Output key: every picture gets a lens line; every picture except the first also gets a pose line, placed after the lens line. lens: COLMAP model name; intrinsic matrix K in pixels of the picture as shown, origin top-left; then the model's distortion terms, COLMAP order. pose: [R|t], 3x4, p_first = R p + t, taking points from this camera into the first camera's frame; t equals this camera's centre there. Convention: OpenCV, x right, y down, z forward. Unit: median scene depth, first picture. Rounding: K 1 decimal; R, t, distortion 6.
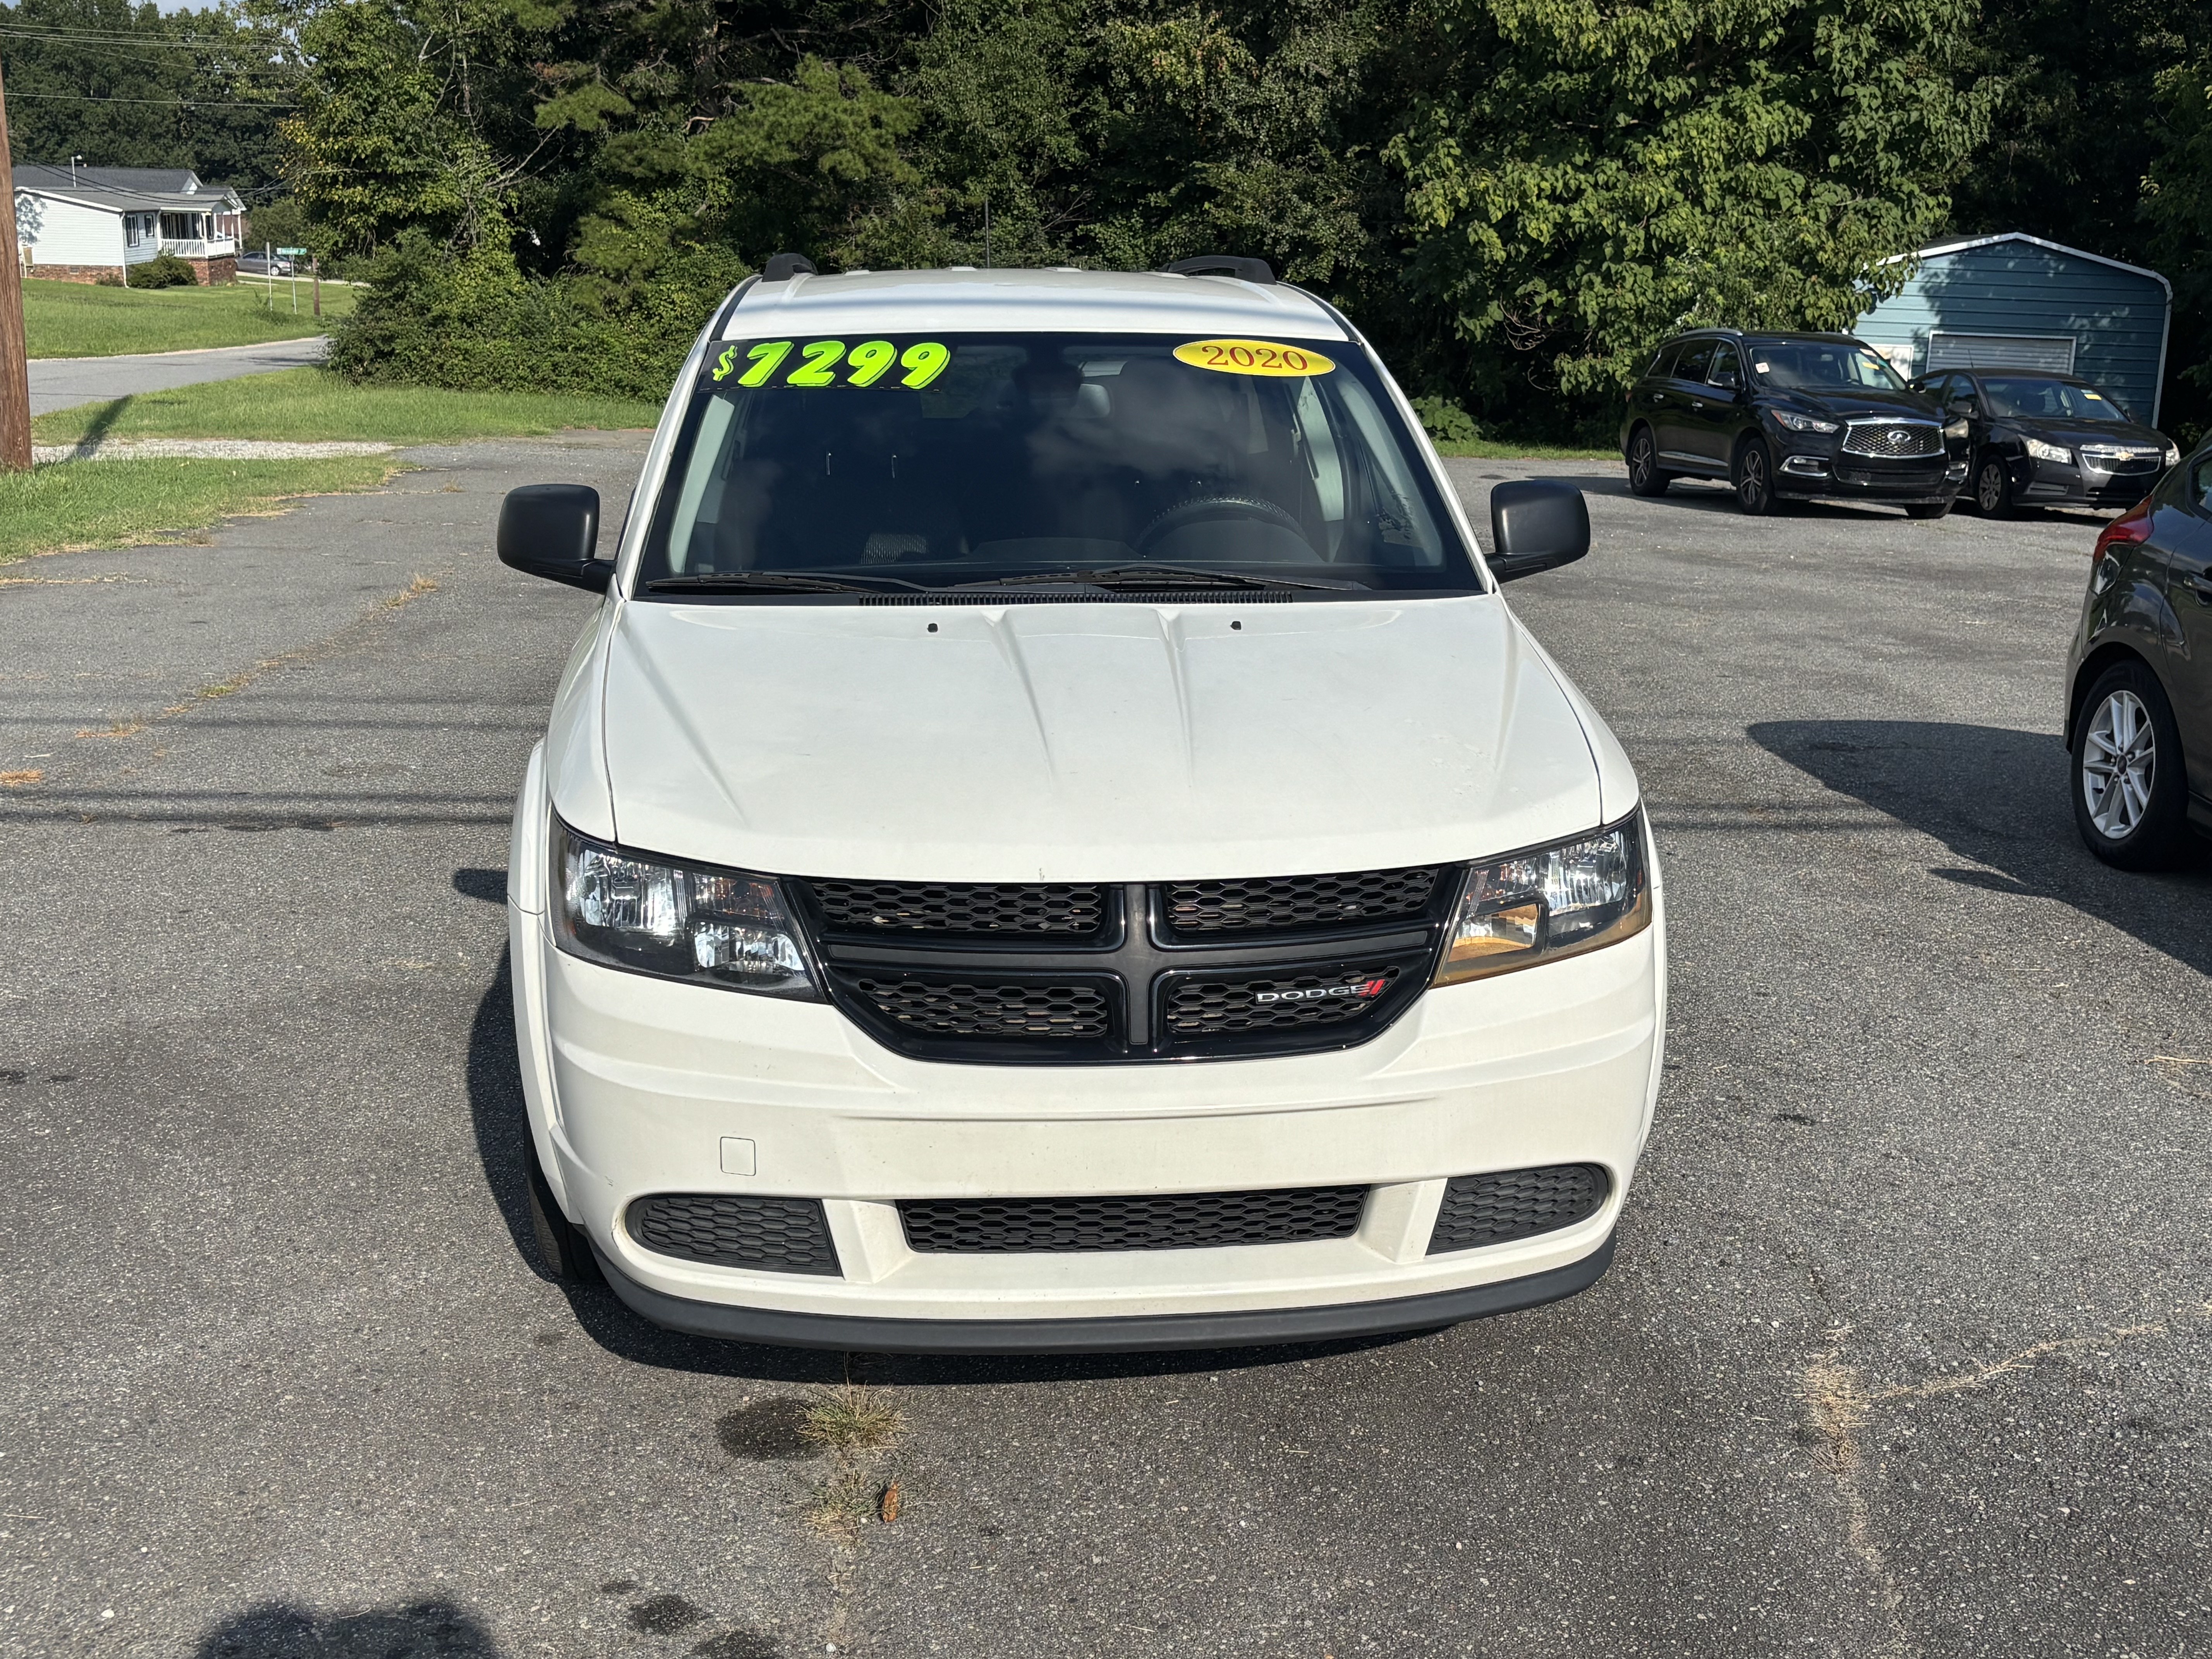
lens RADIAL K [[2673.9, 0, 1106.0], [0, 2673.9, 829.5], [0, 0, 1]] dist [-0.069395, 0.008406]
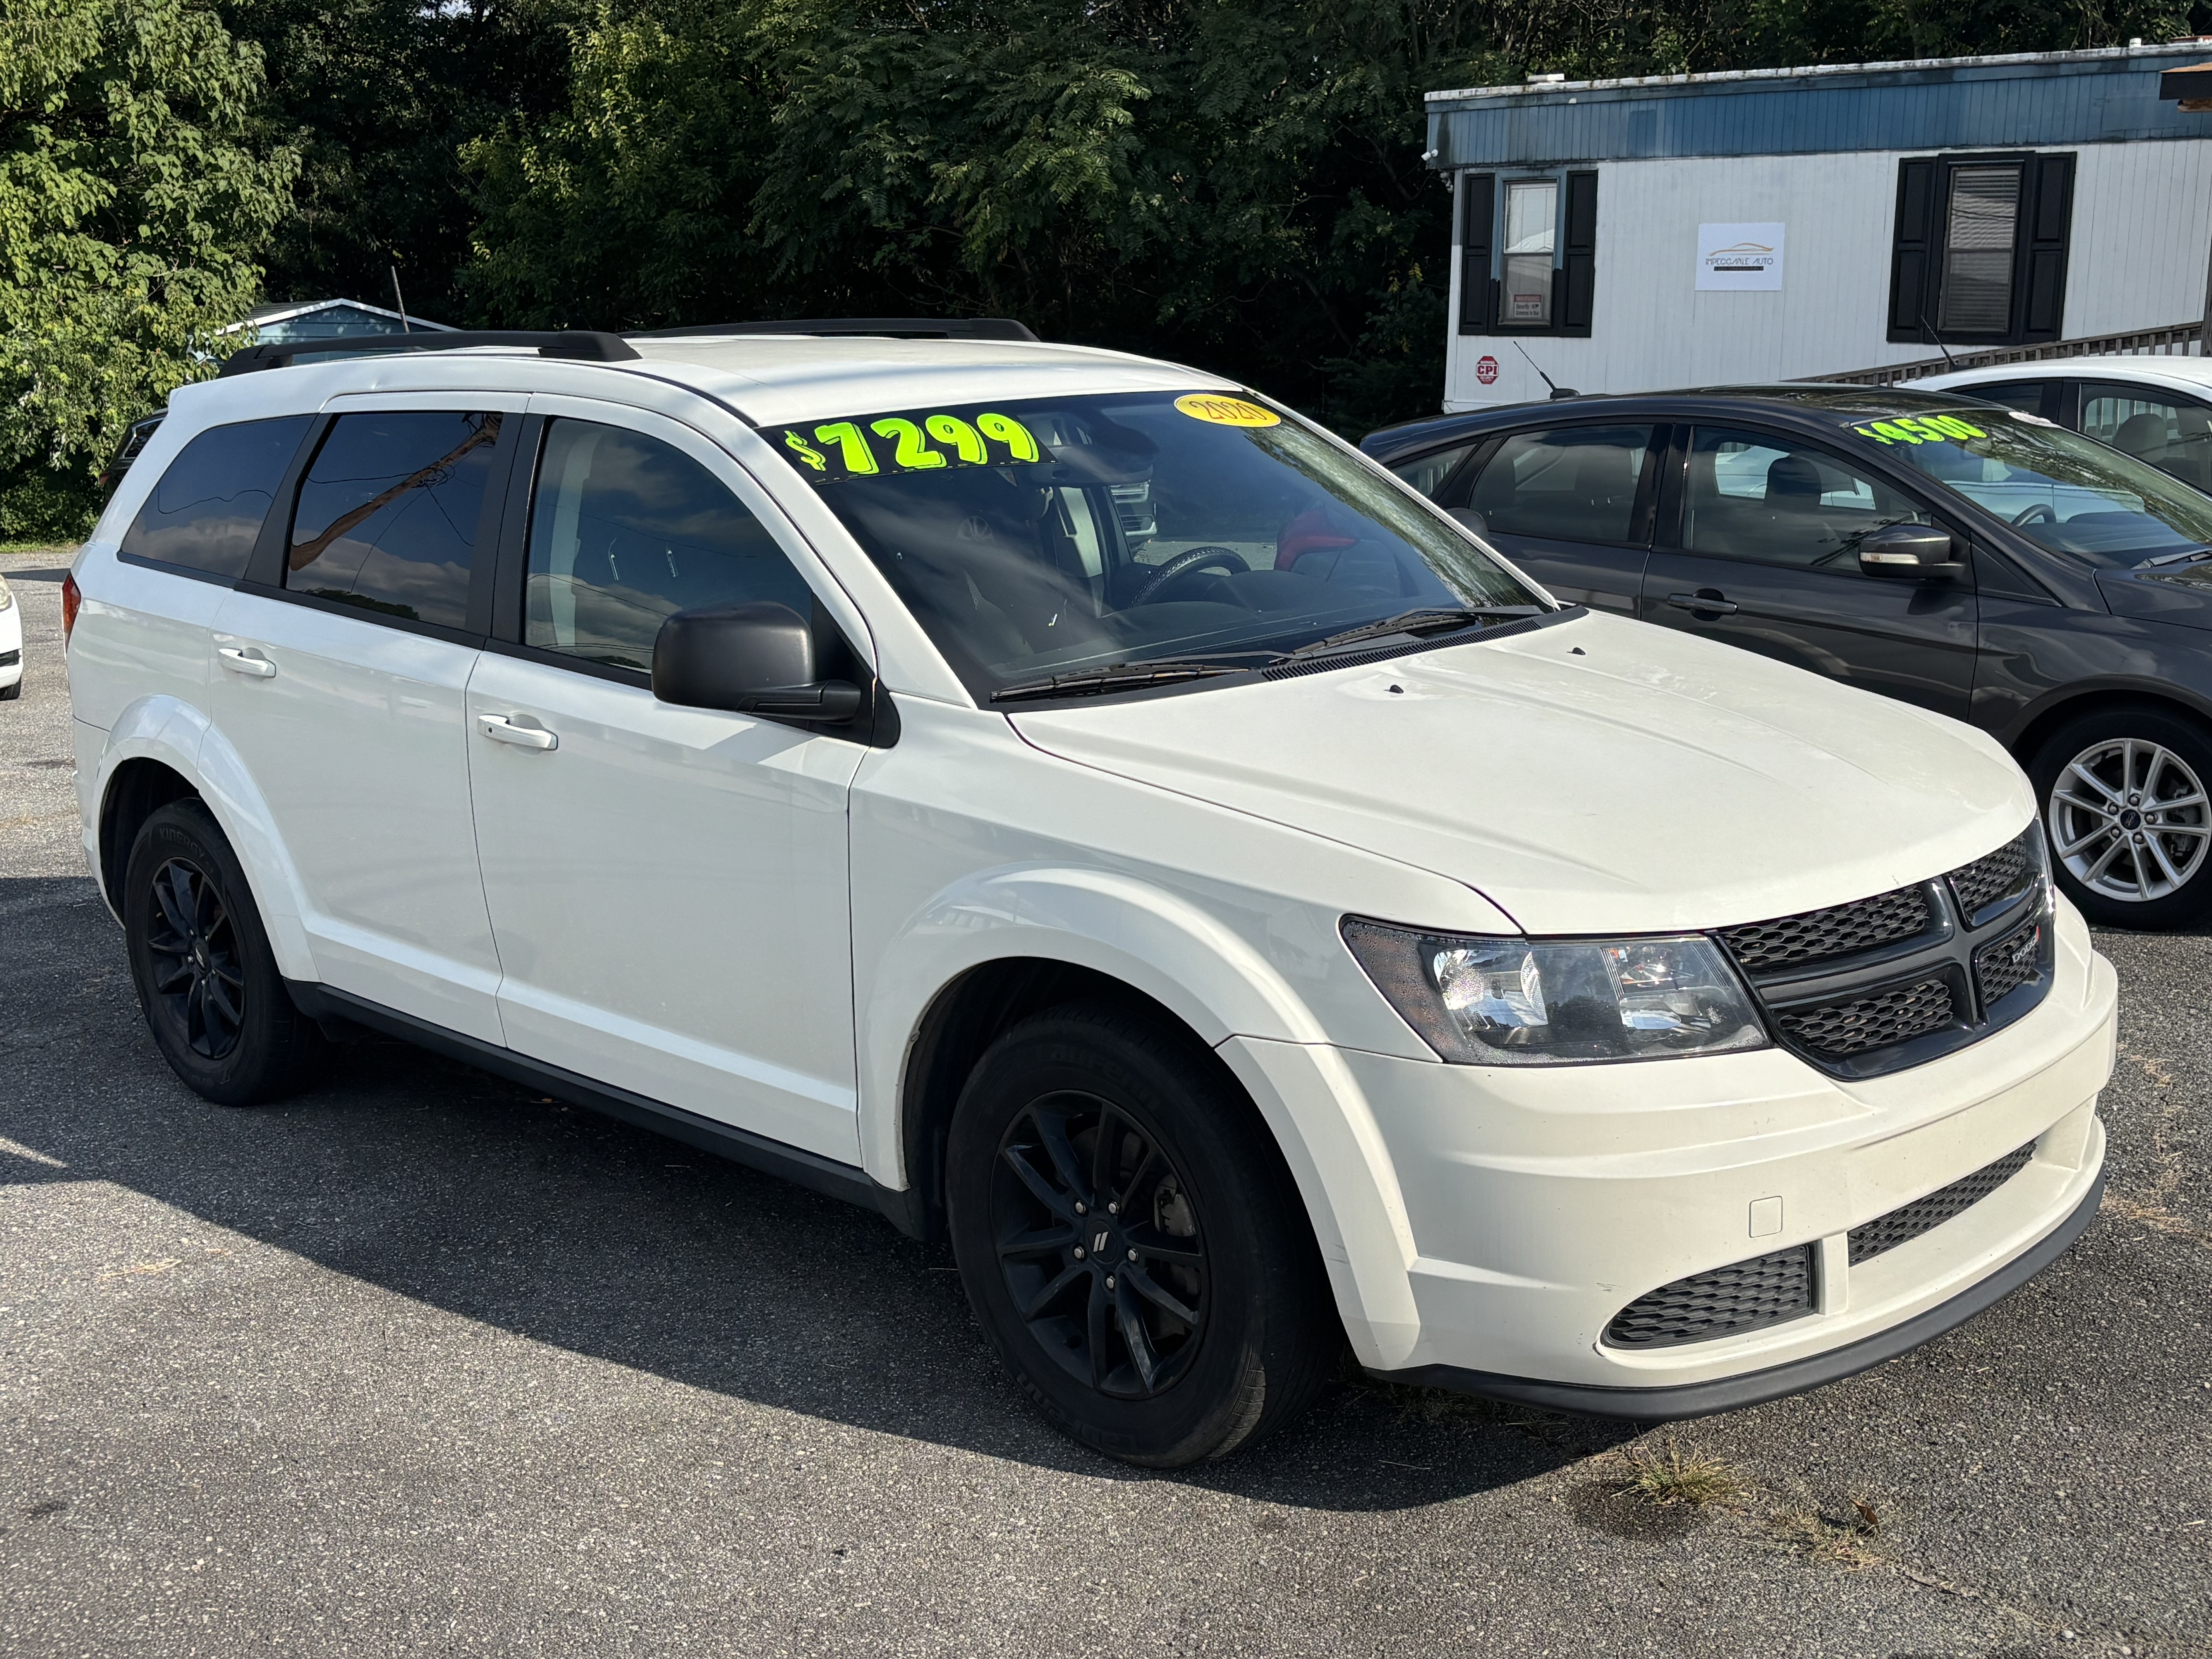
lens RADIAL K [[2575.5, 0, 1106.0], [0, 2575.5, 829.5], [0, 0, 1]] dist [-0.008201, 0.049393]
pose [[0.697636, -0.161972, 0.697903, -0.179114], [0.176666, 0.982921, 0.051521, -0.020973], [-0.694329, 0.087353, 0.714336, 0.091415]]
